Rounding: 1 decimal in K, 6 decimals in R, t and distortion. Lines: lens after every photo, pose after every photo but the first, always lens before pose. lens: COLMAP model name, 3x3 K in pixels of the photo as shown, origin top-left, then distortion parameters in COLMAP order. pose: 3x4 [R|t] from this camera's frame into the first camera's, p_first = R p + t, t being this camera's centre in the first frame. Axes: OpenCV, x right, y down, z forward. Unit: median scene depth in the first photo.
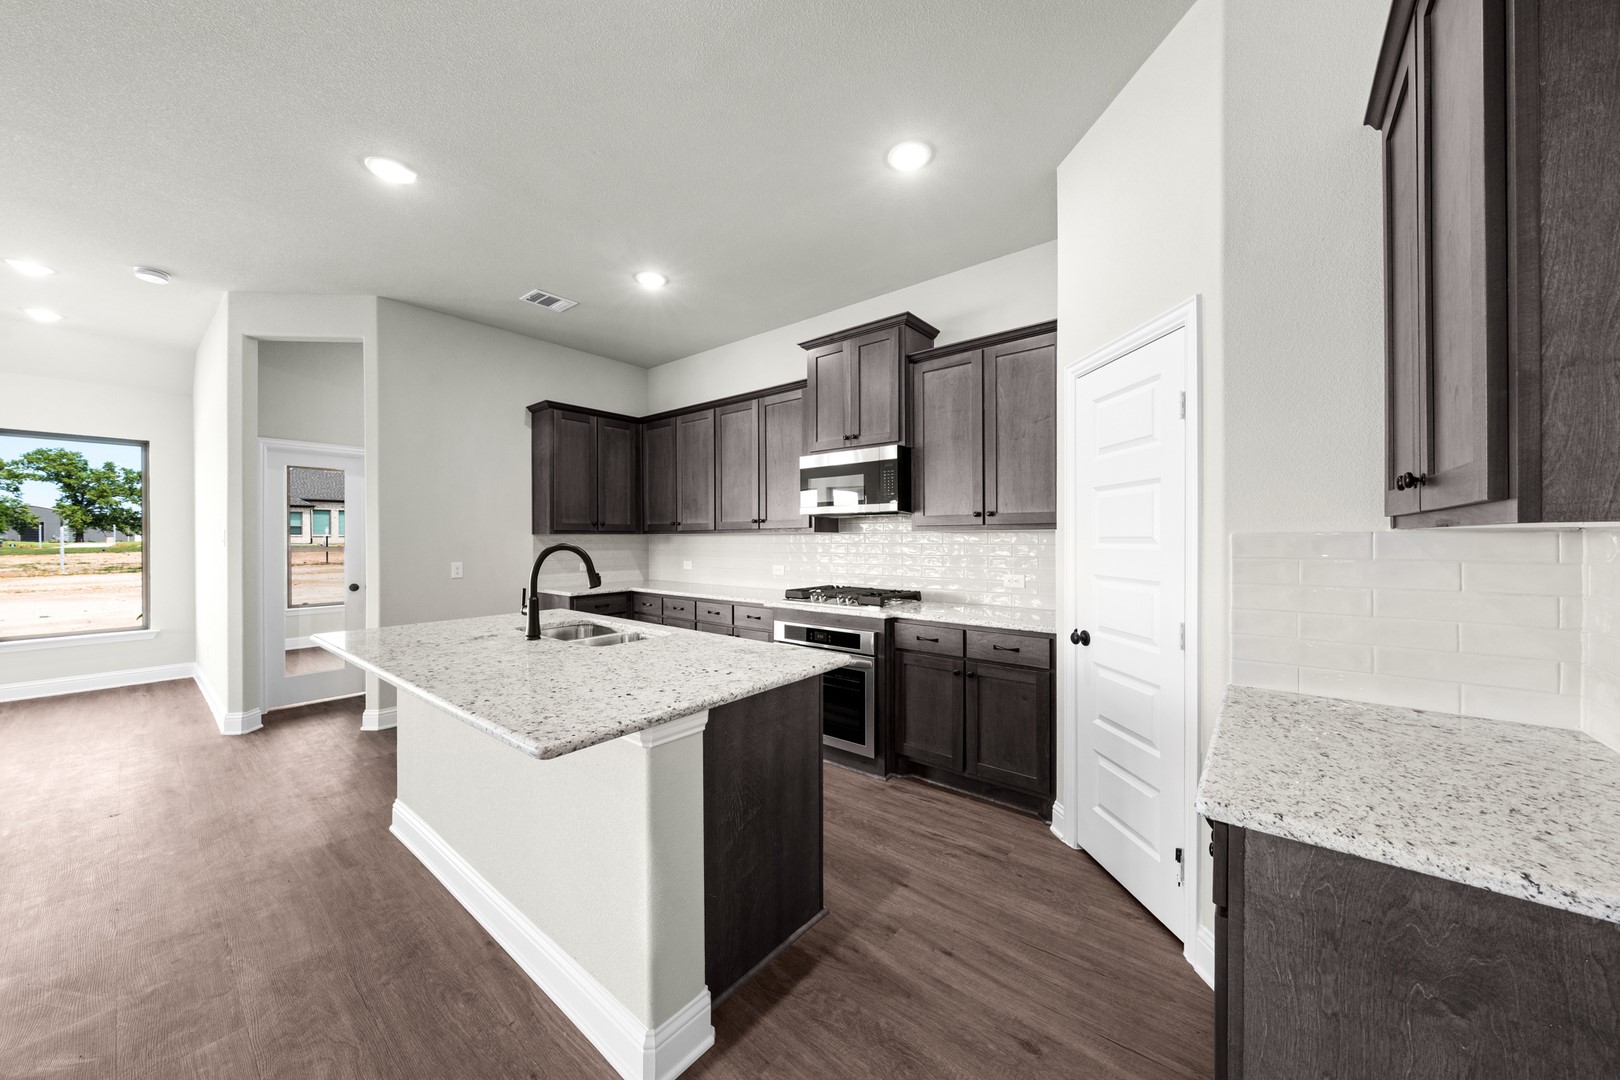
lens RADIAL K [[555.0, 0, 793.5], [0, 555.0, 540.3], [0, 0, 1]] dist [-0.002076, 0.000780]
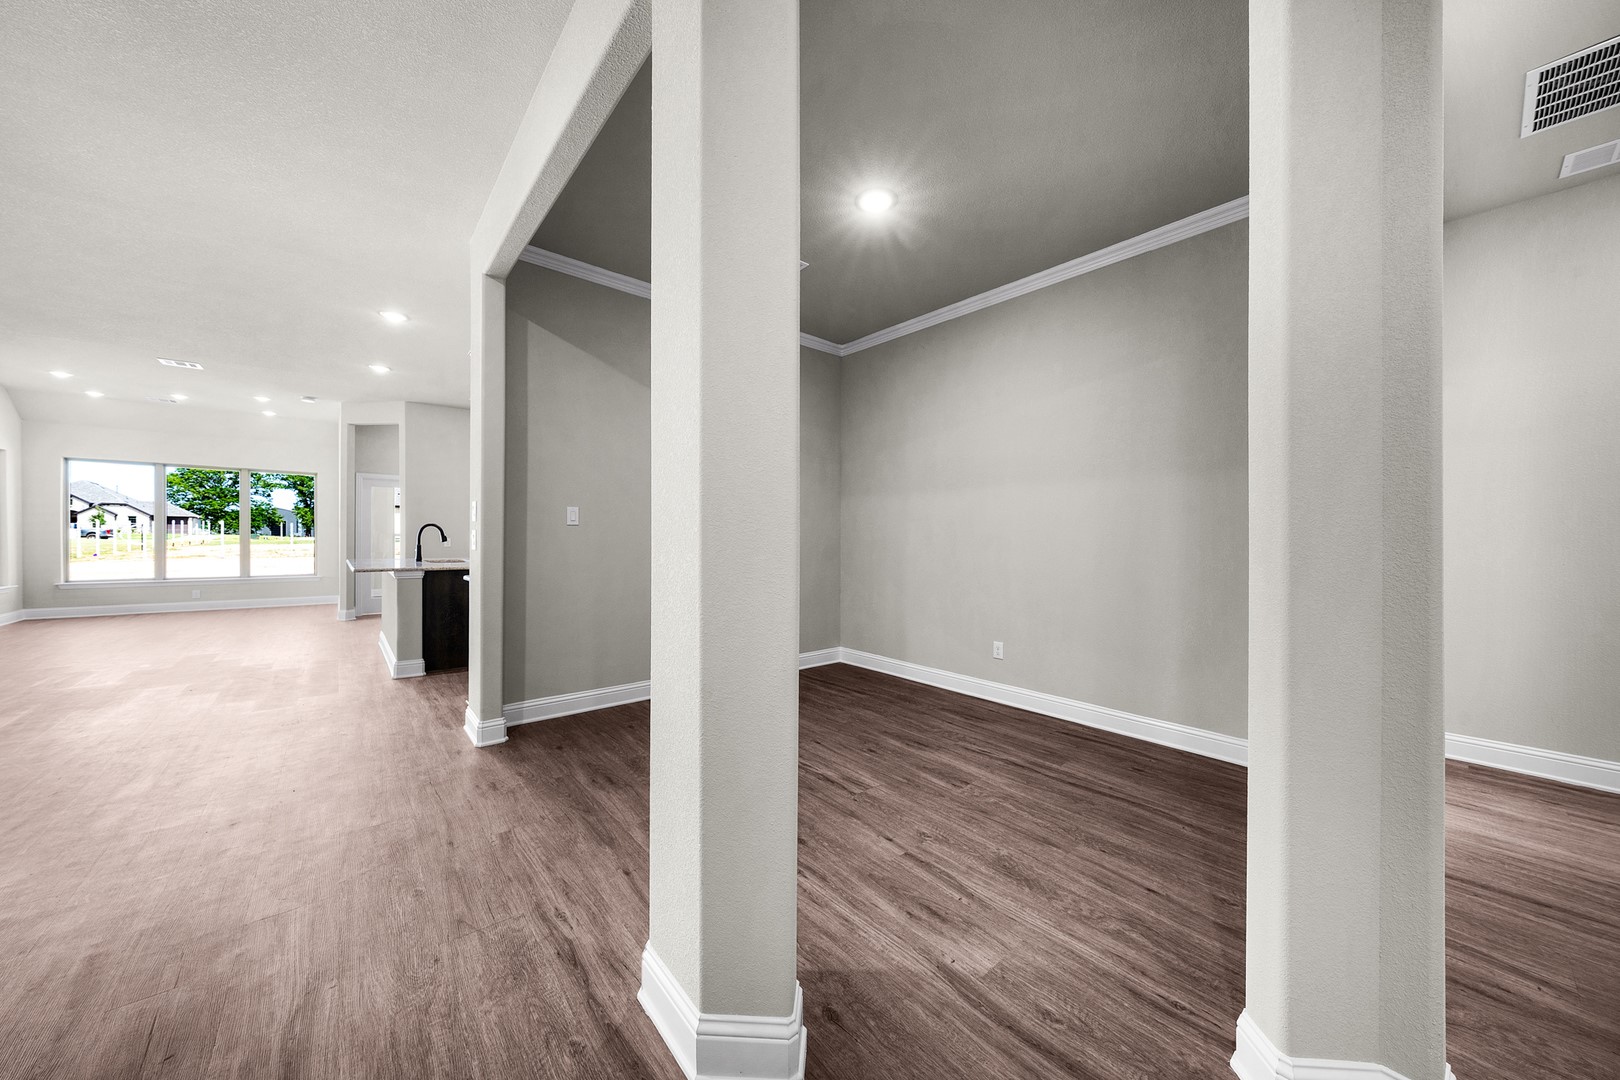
lens RADIAL K [[555.0, 0, 803.0], [0, 555.0, 543.1], [0, 0, 1]] dist [-0.002076, 0.000780]
pose [[0.982861, 0.009418, -0.184105, 0.921943], [-0.008758, 0.999952, 0.004397, 0.037635], [0.184138, -0.002709, 0.982897, -0.619560]]
